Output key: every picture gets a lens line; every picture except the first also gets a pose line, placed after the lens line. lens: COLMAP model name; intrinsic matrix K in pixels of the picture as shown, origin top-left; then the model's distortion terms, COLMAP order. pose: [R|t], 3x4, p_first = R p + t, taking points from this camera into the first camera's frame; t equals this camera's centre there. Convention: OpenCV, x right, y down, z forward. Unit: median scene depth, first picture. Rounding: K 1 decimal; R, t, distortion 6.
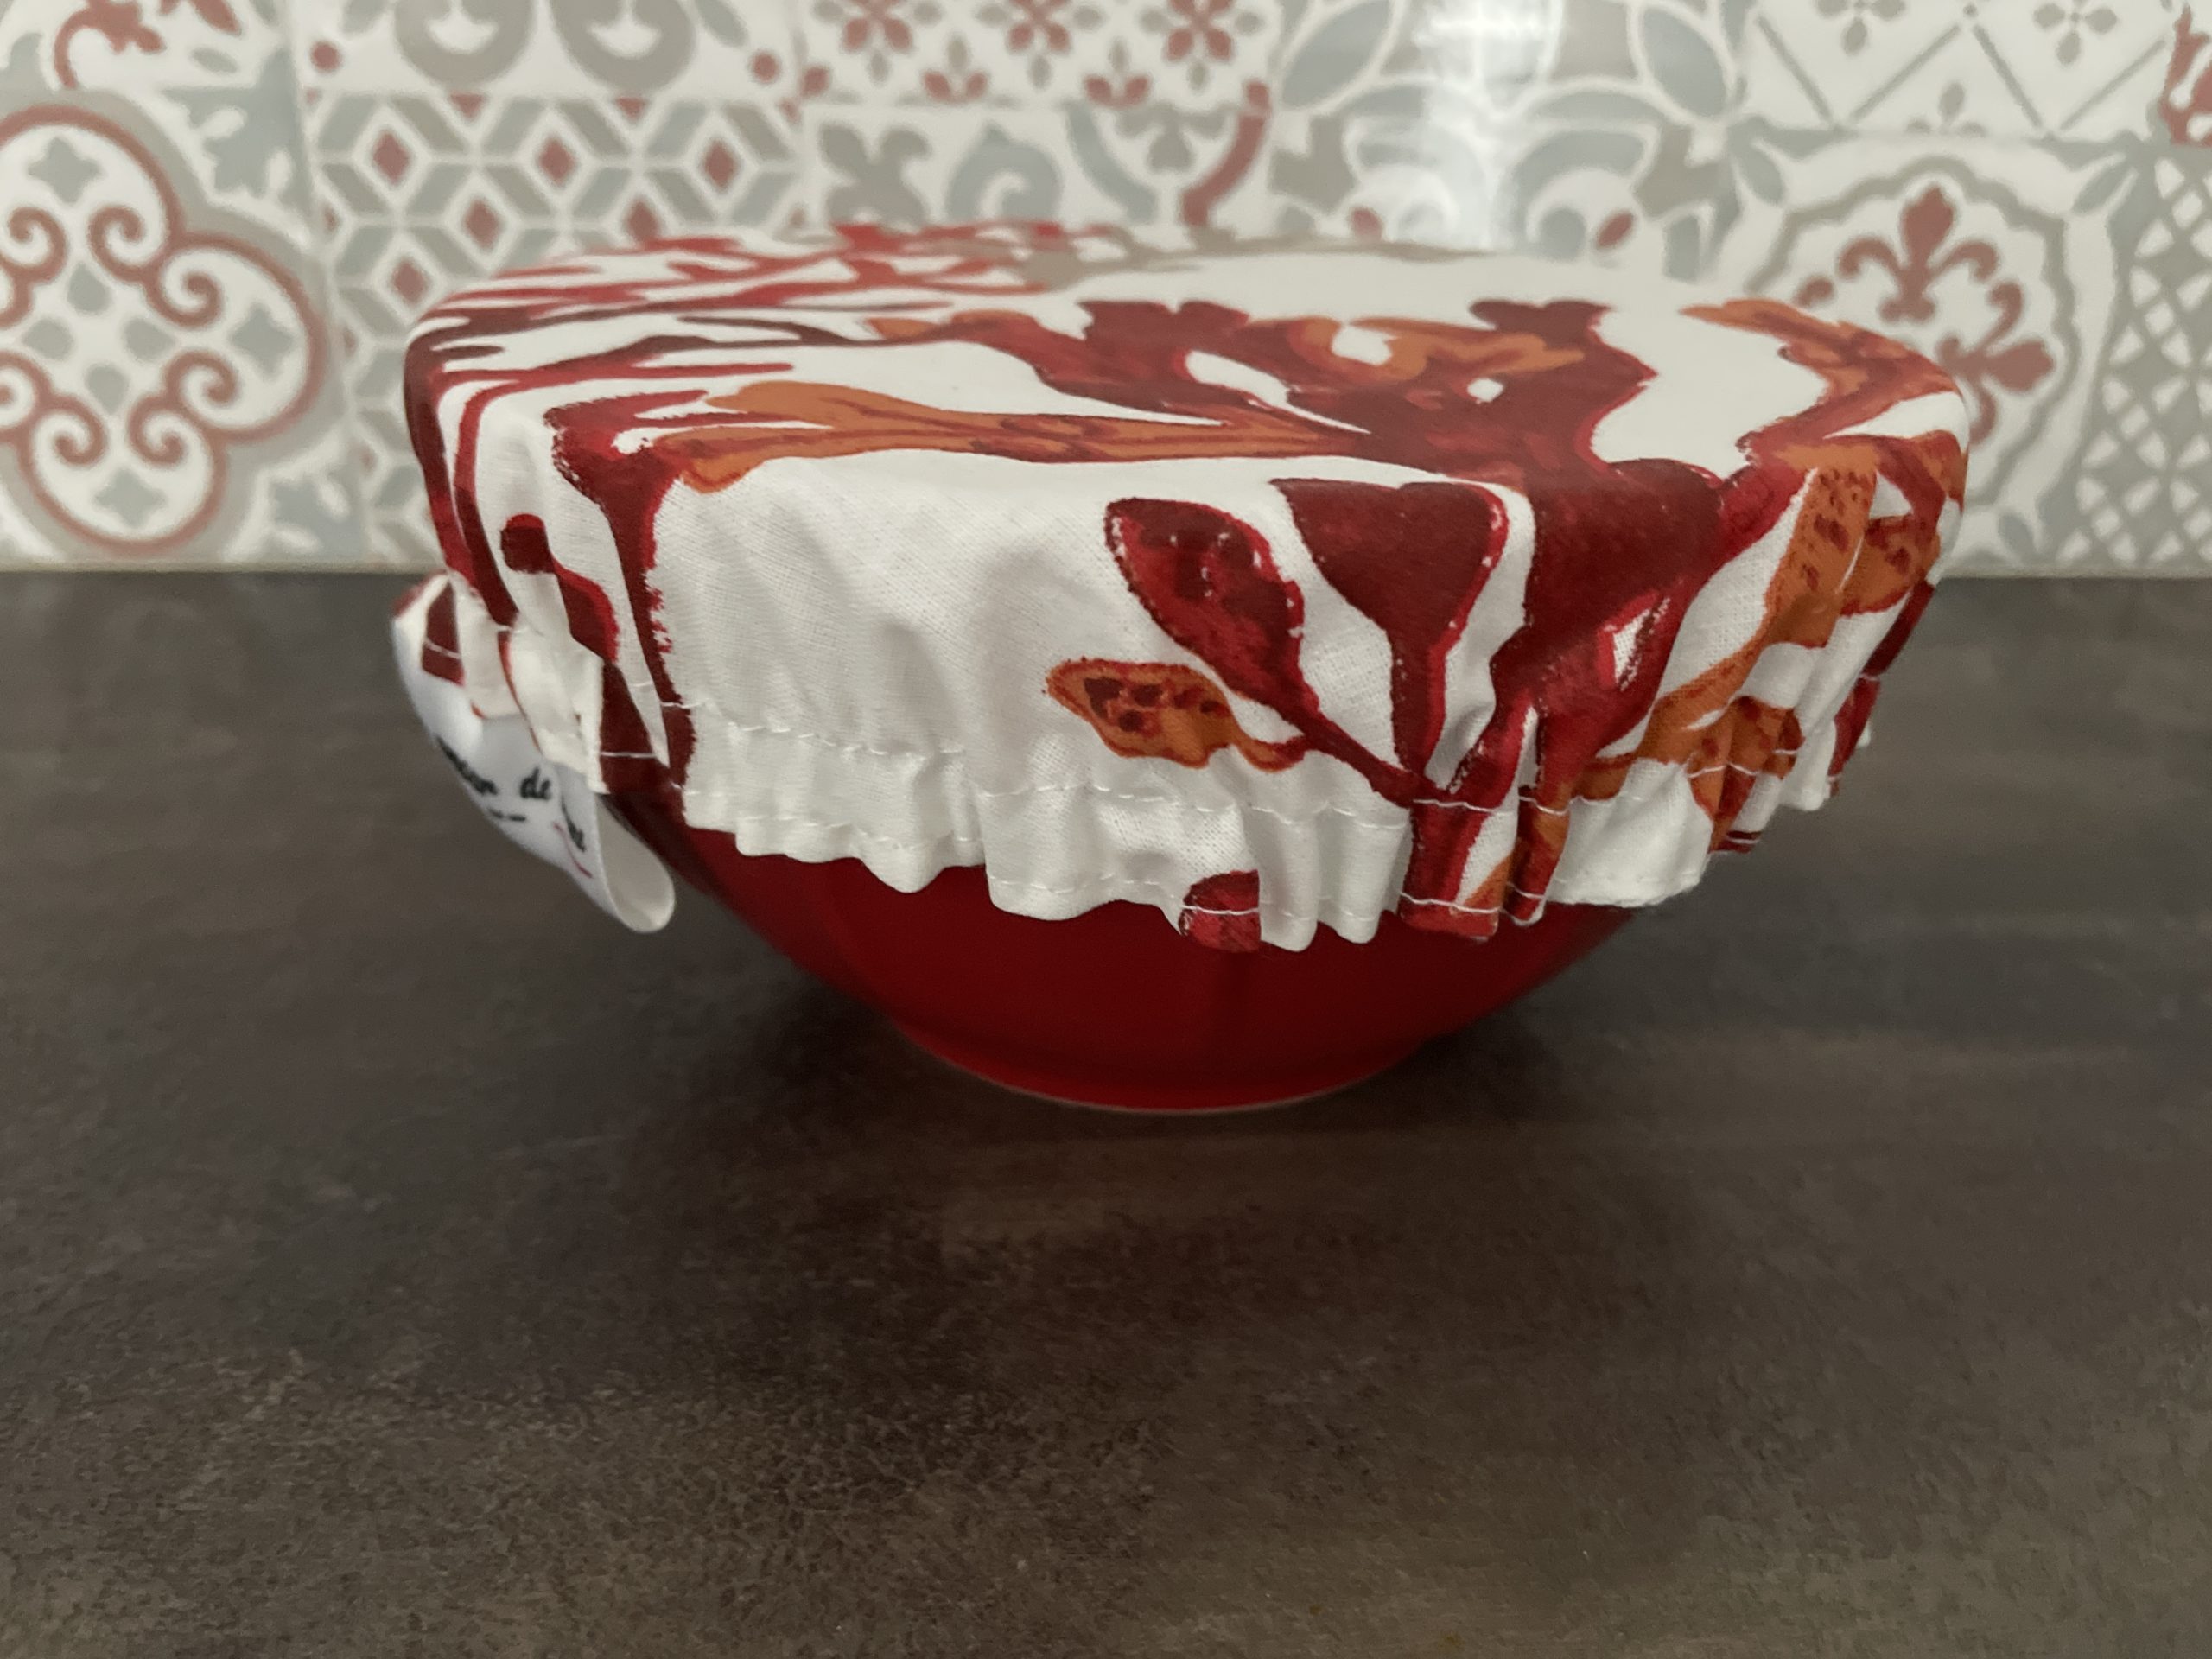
lens RADIAL K [[1685.9, 0, 1105.7], [0, 1685.9, 836.4], [0, 0, 1]] dist [0.052695, -0.107044]
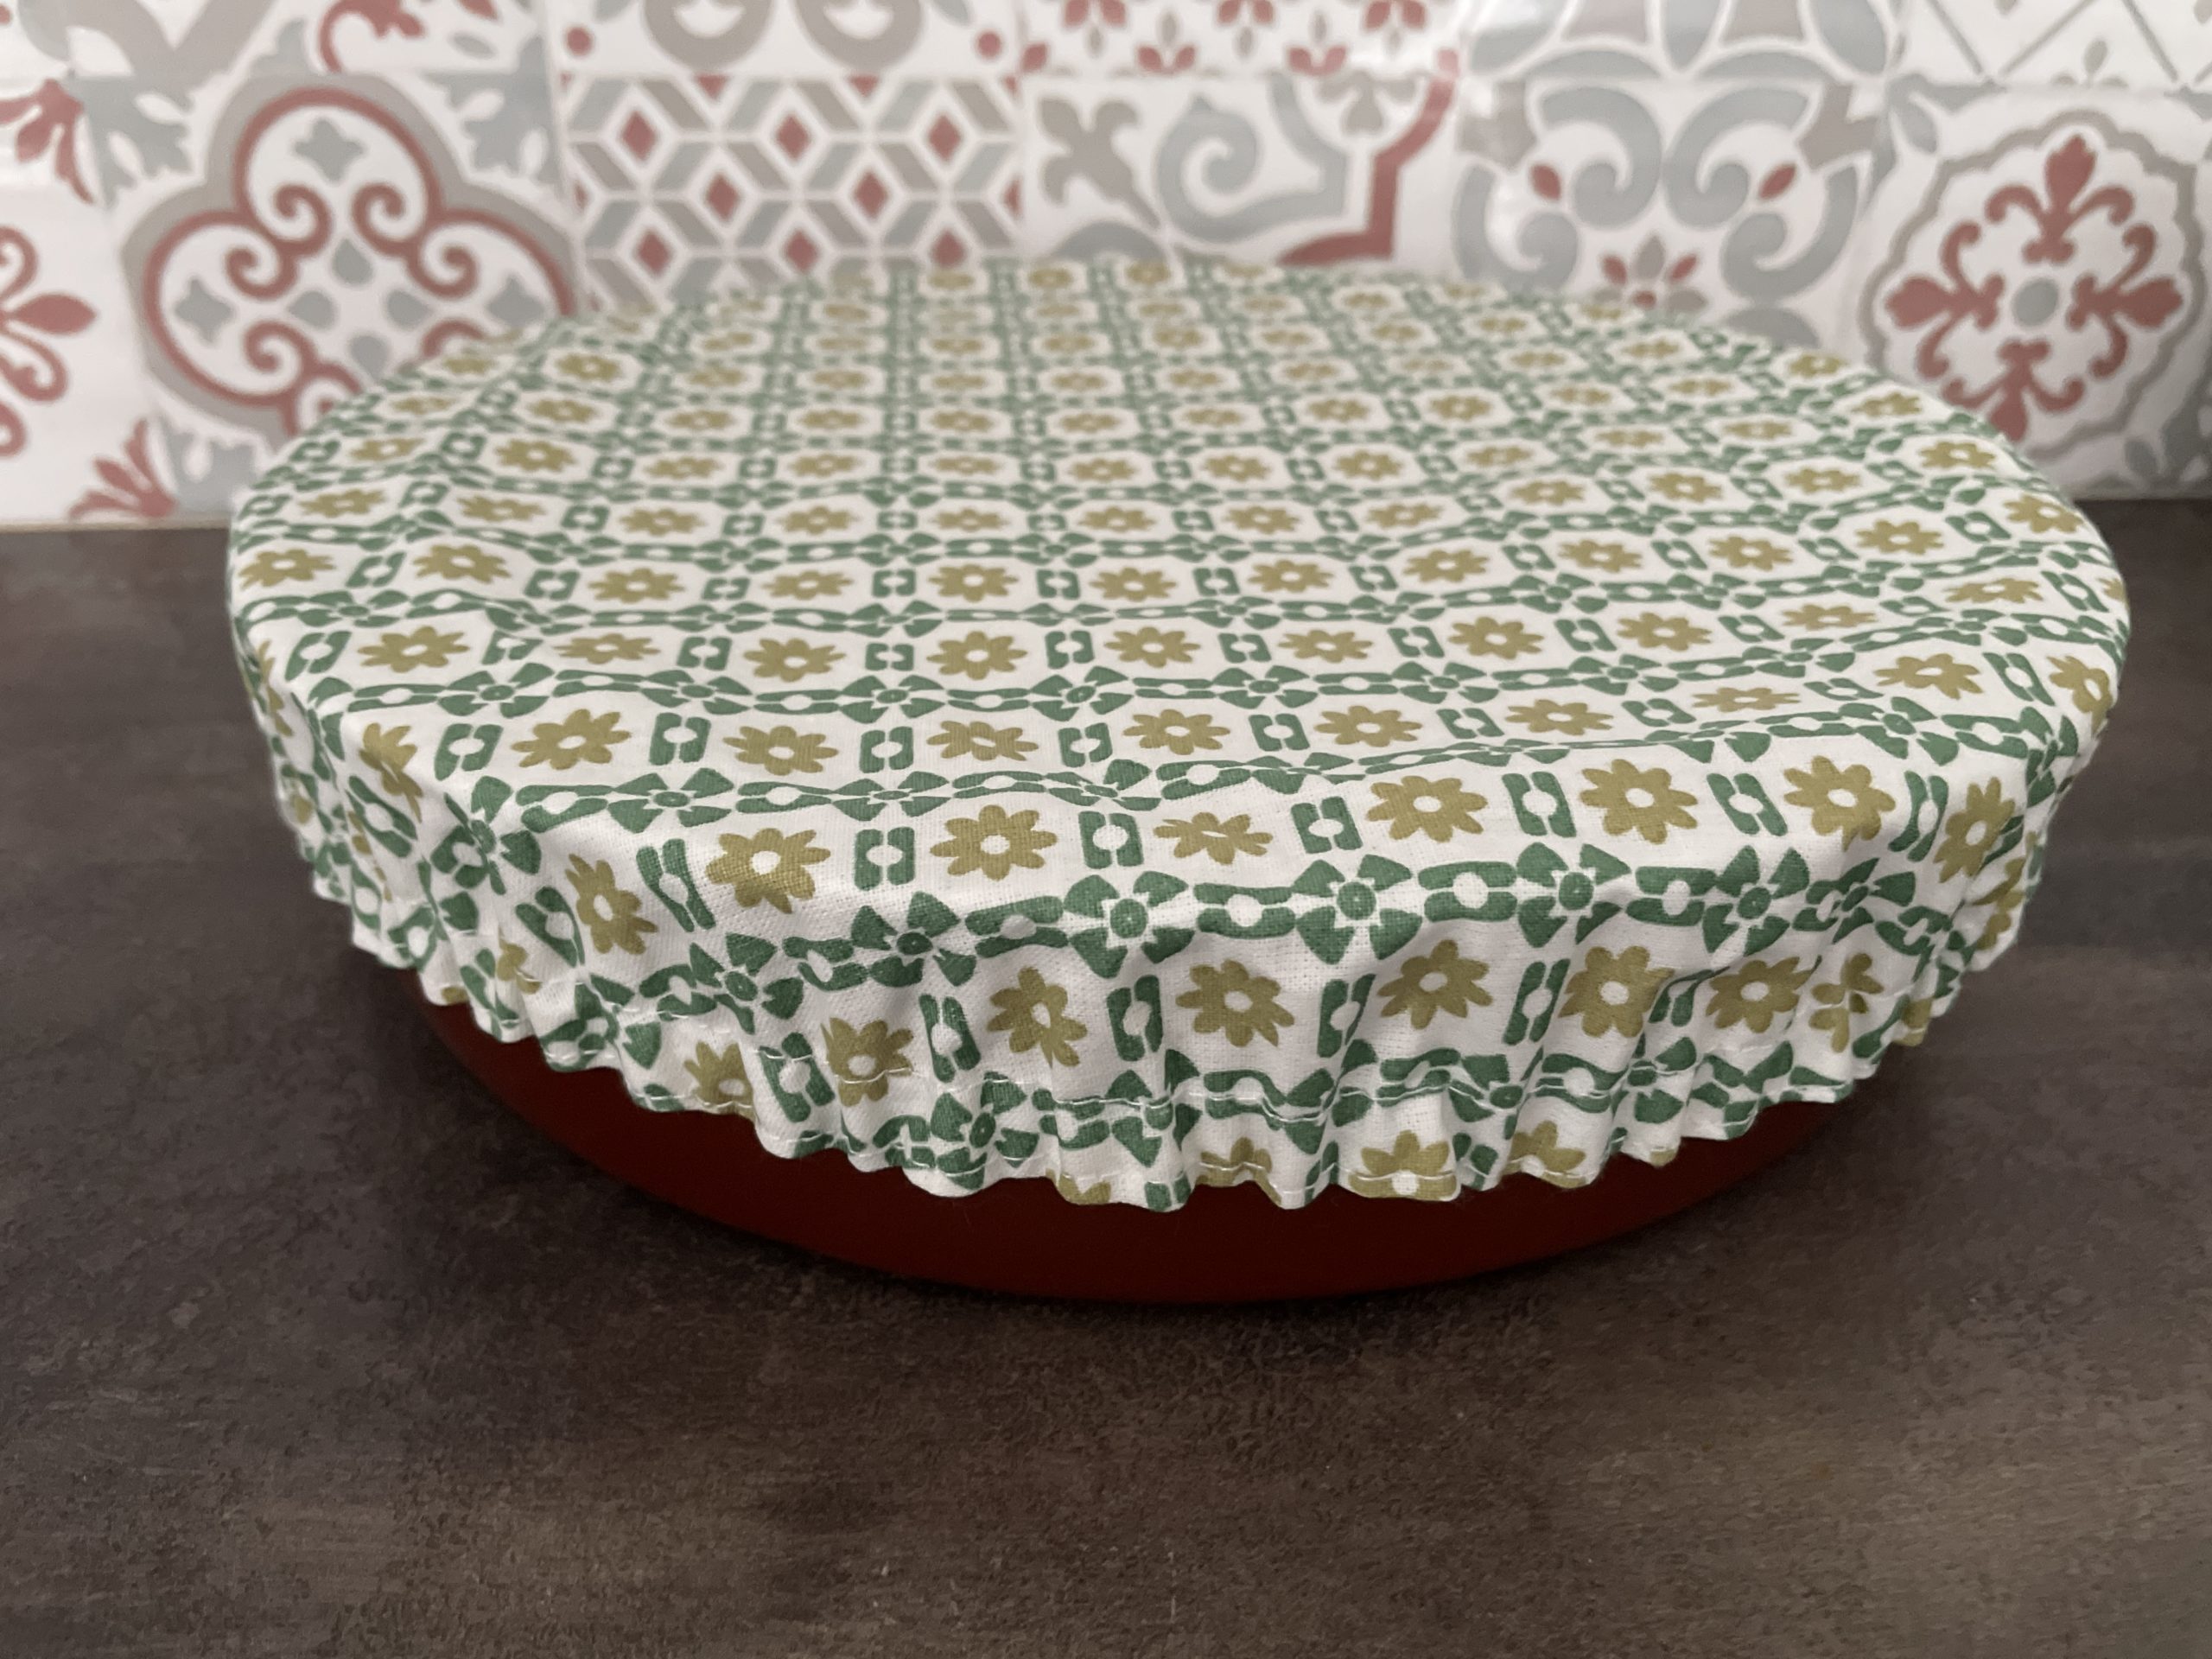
lens RADIAL K [[1677.3, 0, 1125.2], [0, 1677.3, 807.3], [0, 0, 1]] dist [0.061974, -0.117025]
pose [[0.999894, -0.014369, -0.002242, -0.120394], [0.014471, 0.998339, 0.055766, -0.034527], [0.001437, -0.055792, 0.998441, -0.082987]]
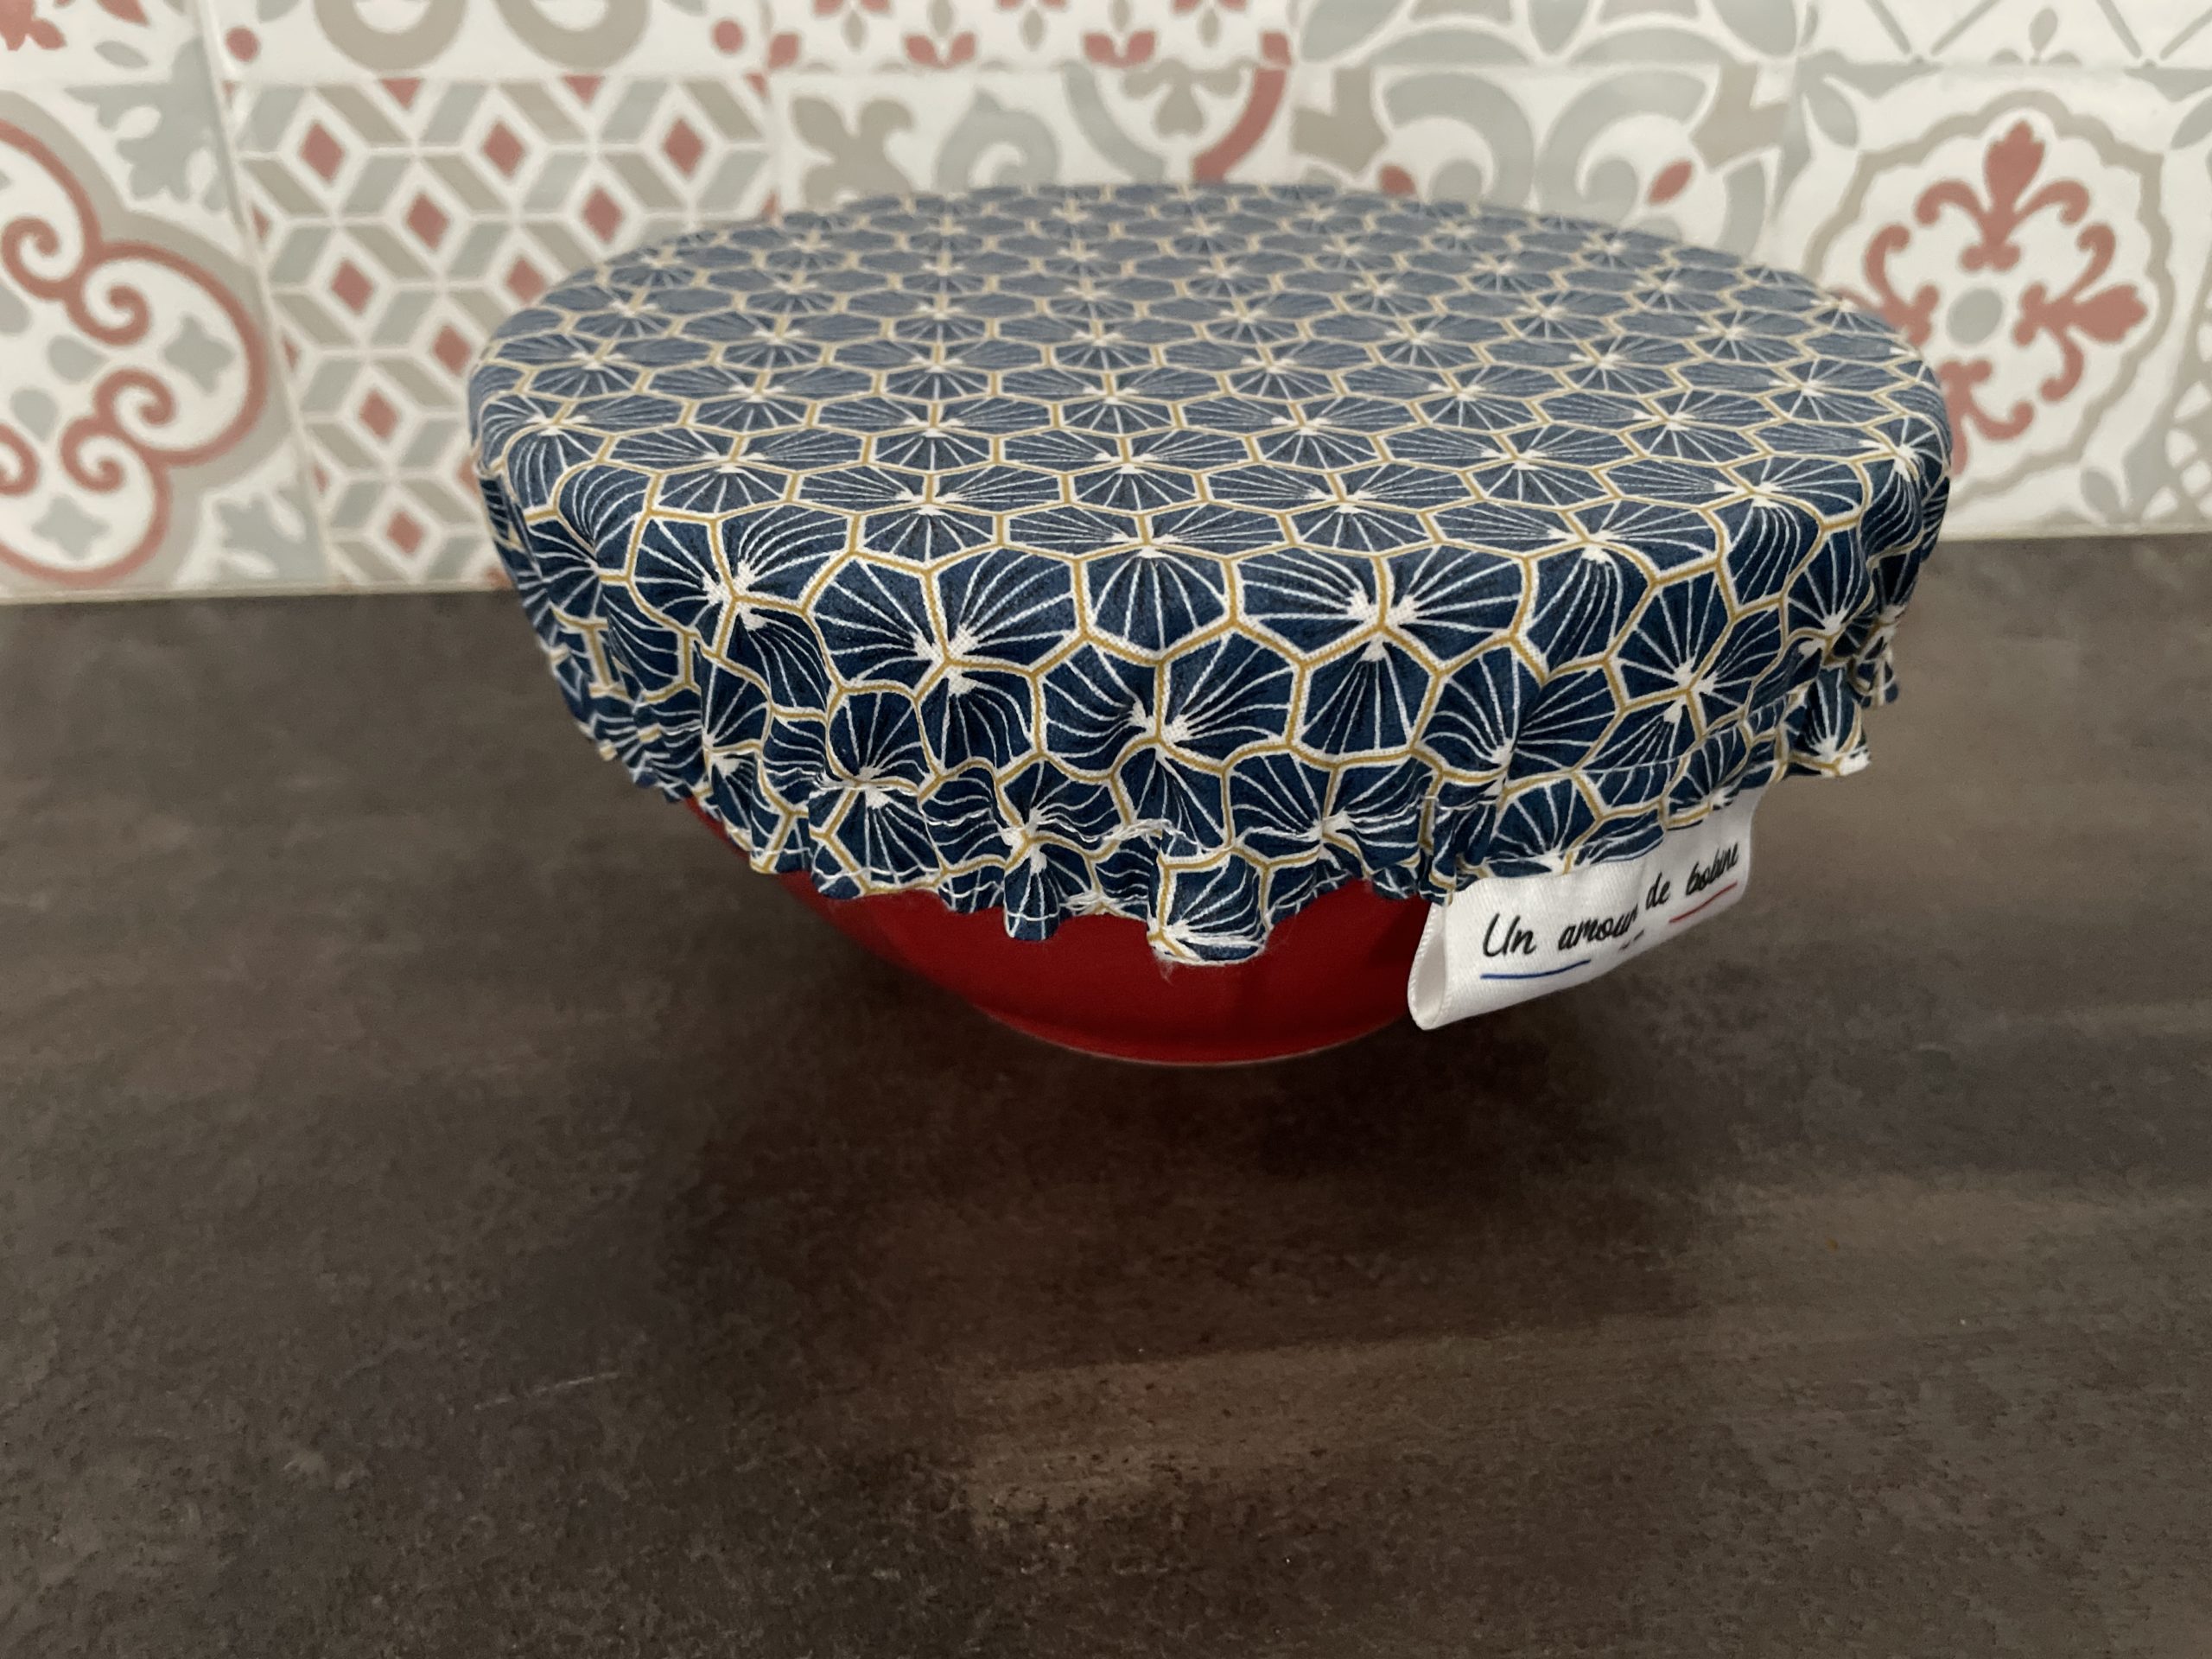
lens RADIAL K [[1683.8, 0, 1102.5], [0, 1683.8, 827.5], [0, 0, 1]] dist [0.057432, -0.112452]
pose [[0.999611, -0.026279, -0.009292, -0.005213], [0.026968, 0.996101, 0.083994, -0.105686], [0.007048, -0.084212, 0.996423, 0.069492]]
